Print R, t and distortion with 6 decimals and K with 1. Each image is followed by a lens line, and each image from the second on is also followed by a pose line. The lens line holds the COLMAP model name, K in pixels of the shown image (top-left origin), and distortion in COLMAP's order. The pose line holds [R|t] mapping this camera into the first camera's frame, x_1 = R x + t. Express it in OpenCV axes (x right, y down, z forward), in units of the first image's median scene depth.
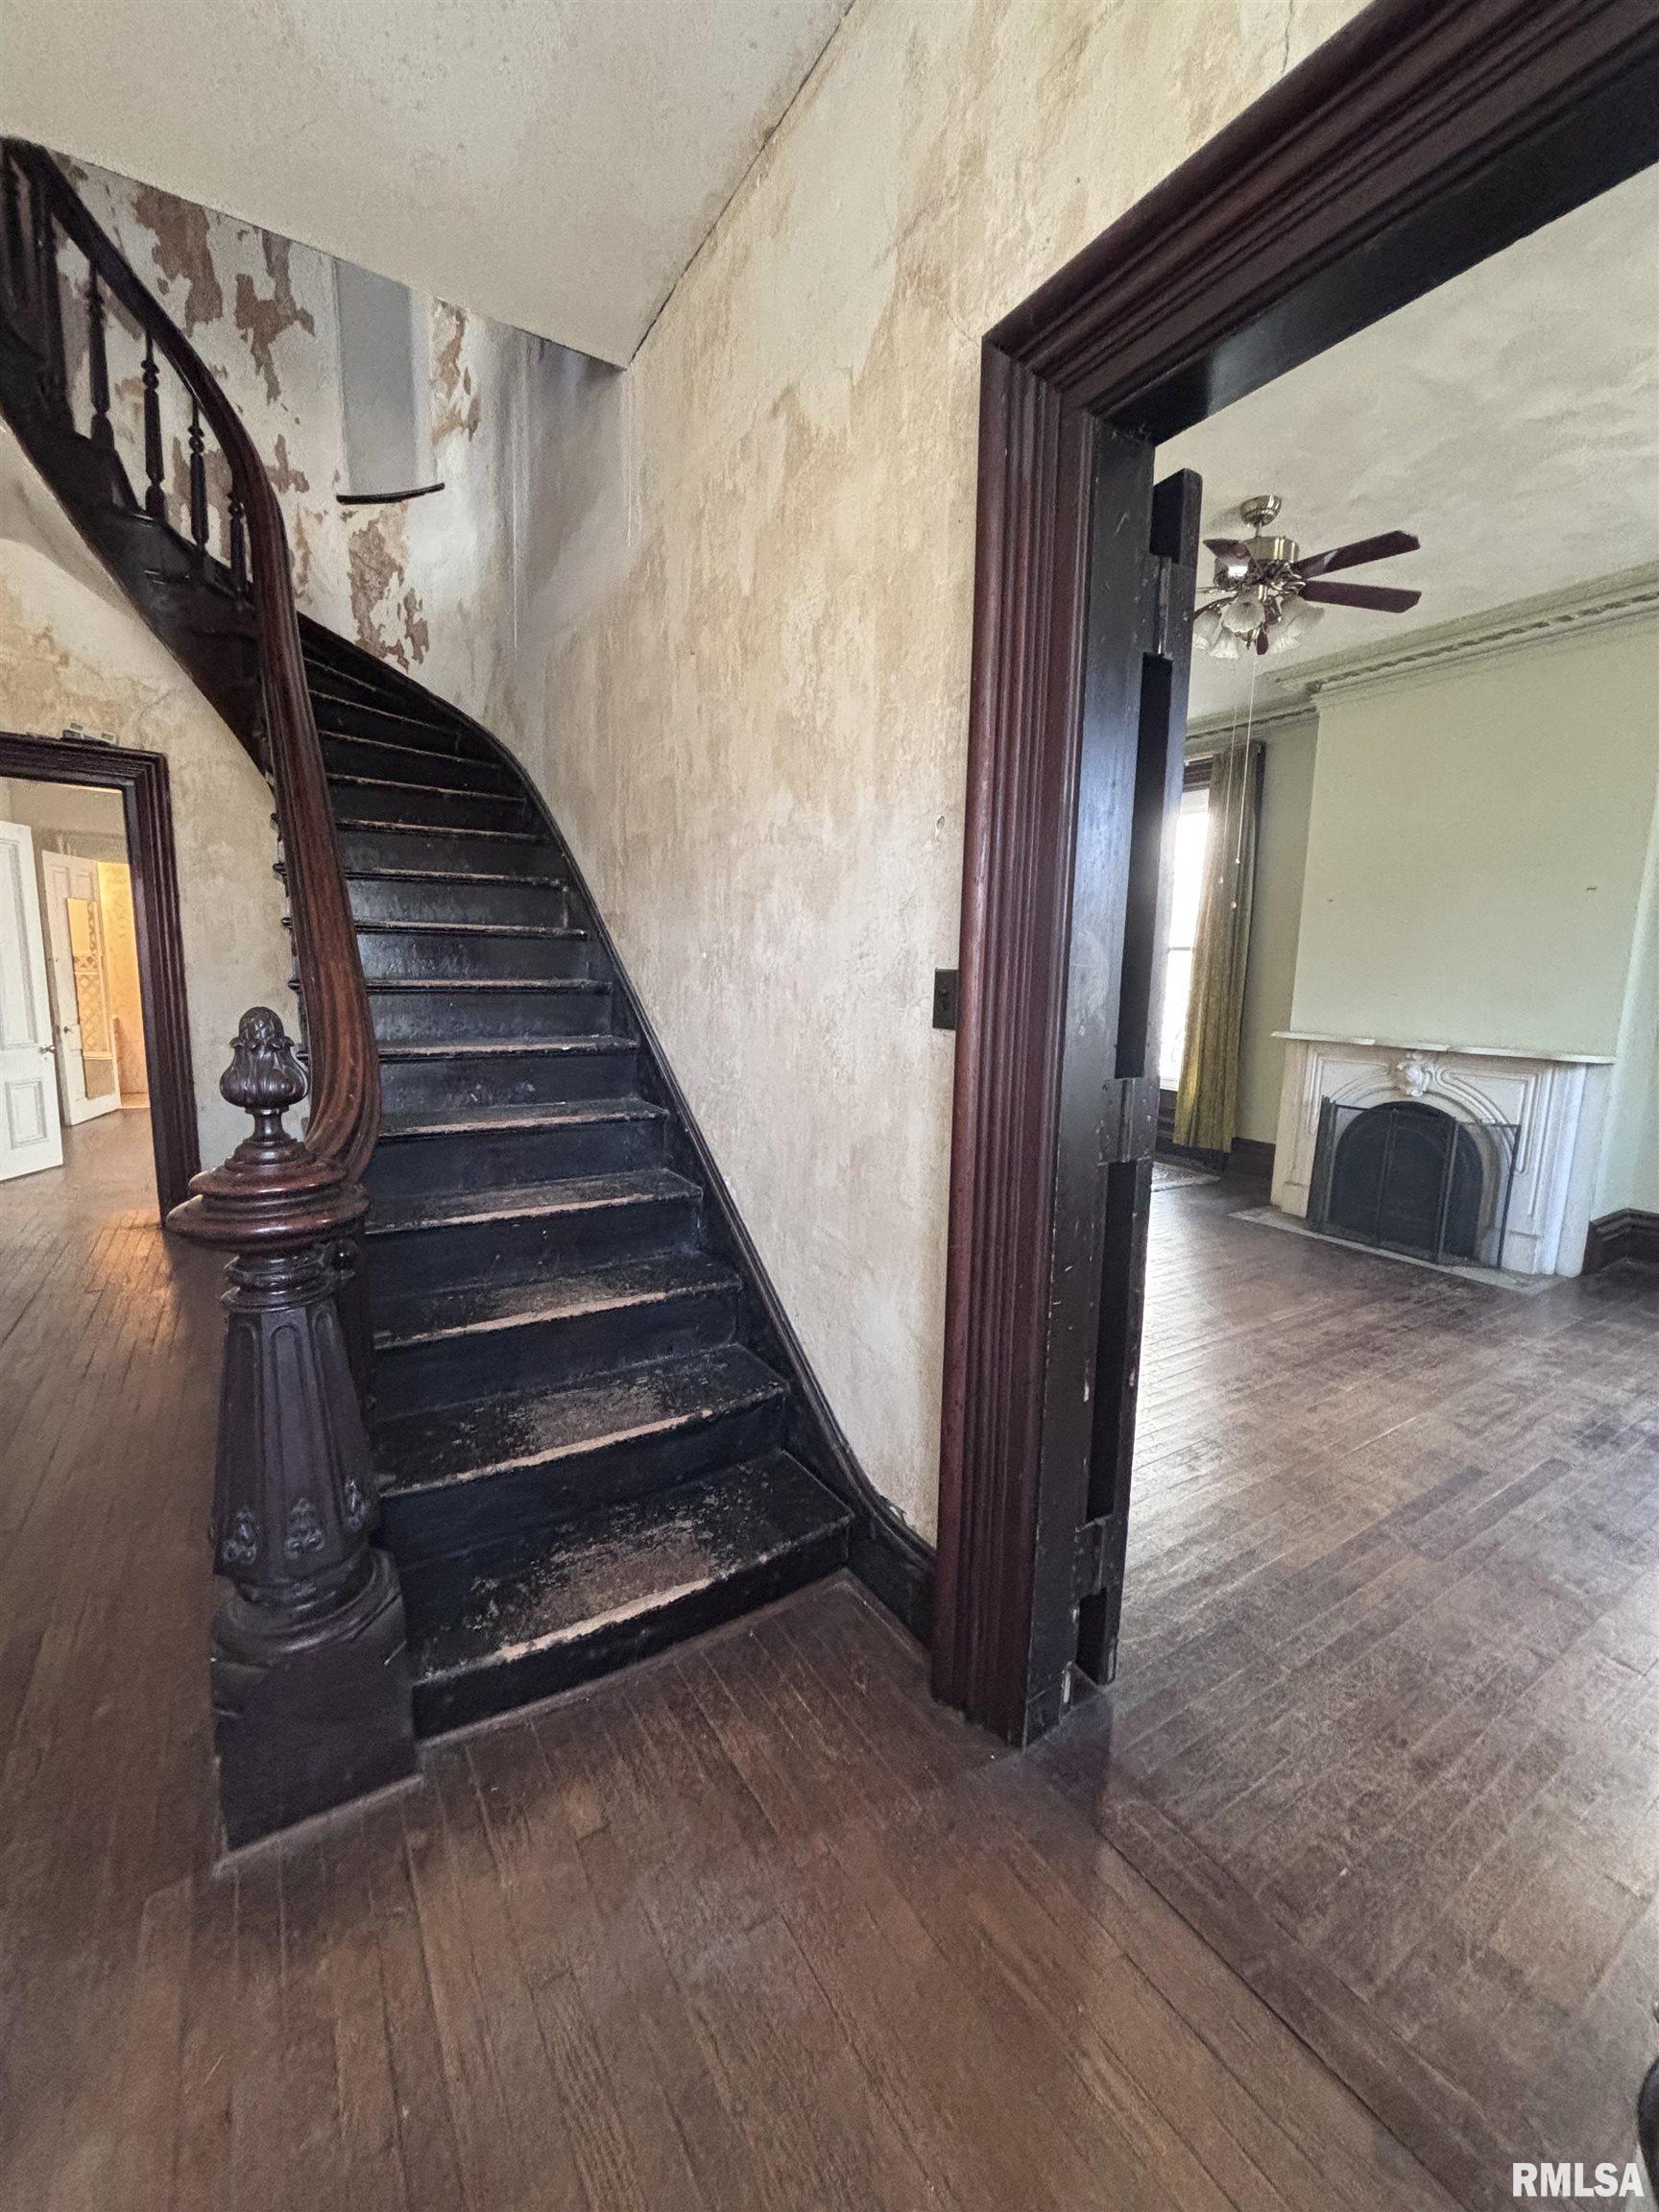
lens RADIAL K [[899.6, 0, 826.7], [0, 899.6, 1110.7], [0, 0, 1]] dist [-0.000600, 0.002028]
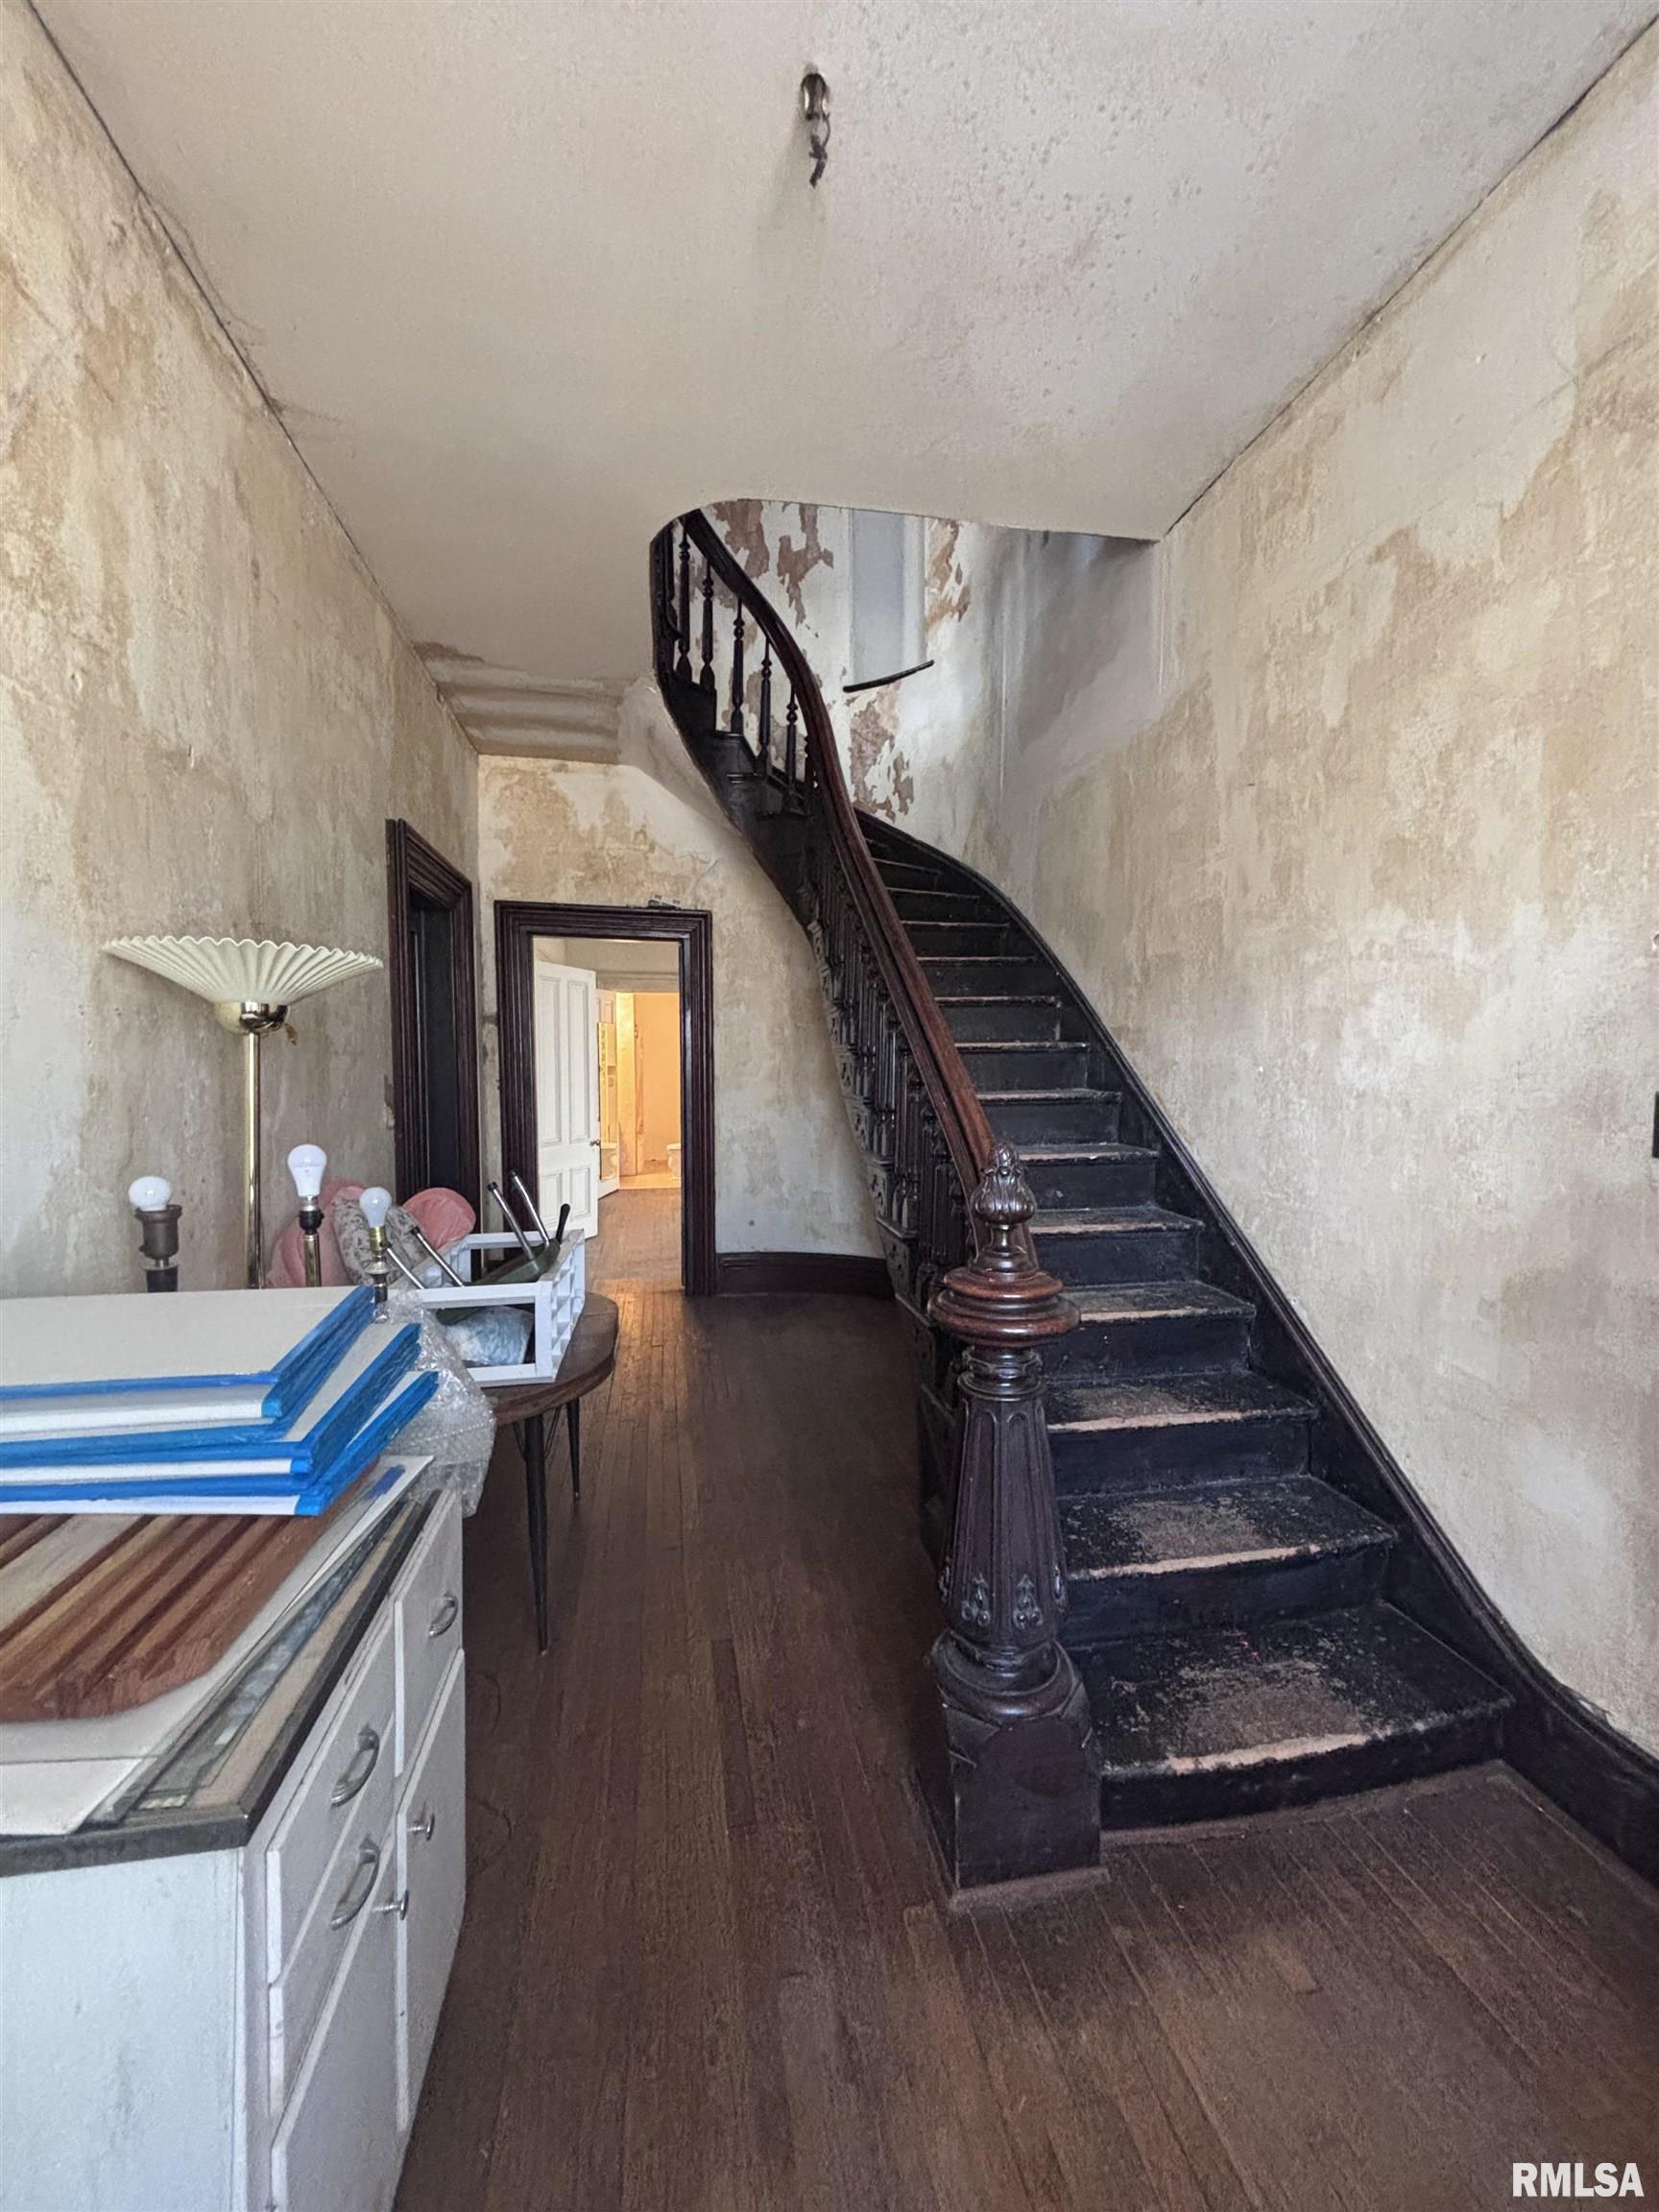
lens RADIAL K [[899.6, 0, 845.7], [0, 899.6, 1112.1], [0, 0, 1]] dist [-0.000600, 0.002028]
pose [[0.928957, -0.003944, -0.370166, -0.225059], [-0.033414, 0.994968, -0.094455, -0.018361], [0.368676, 0.100113, 0.924151, -0.110239]]
